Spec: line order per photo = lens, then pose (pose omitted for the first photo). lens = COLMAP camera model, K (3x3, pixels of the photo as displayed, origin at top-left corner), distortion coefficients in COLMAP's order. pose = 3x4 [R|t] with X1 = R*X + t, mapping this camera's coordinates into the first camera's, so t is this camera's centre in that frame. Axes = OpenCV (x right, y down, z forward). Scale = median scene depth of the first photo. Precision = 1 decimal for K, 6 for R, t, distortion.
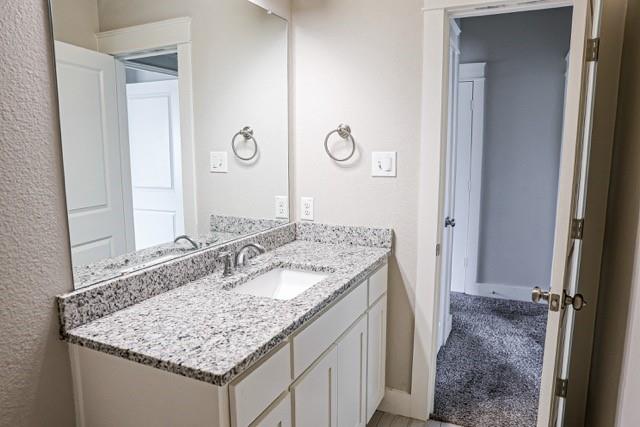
lens RADIAL K [[444.6, 0, 317.5], [0, 444.6, 213.3], [0, 0, 1]] dist [-0.003296, 0.000124]
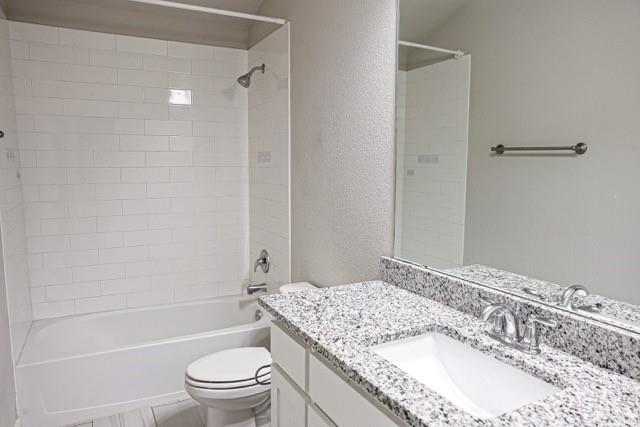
lens RADIAL K [[444.6, 0, 317.3], [0, 444.6, 213.9], [0, 0, 1]] dist [-0.003296, 0.000124]
pose [[-0.598386, 0.089326, -0.796213, 0.639737], [-0.121027, 0.972285, 0.200036, -0.195103], [0.792014, 0.216062, -0.570991, 1.416598]]
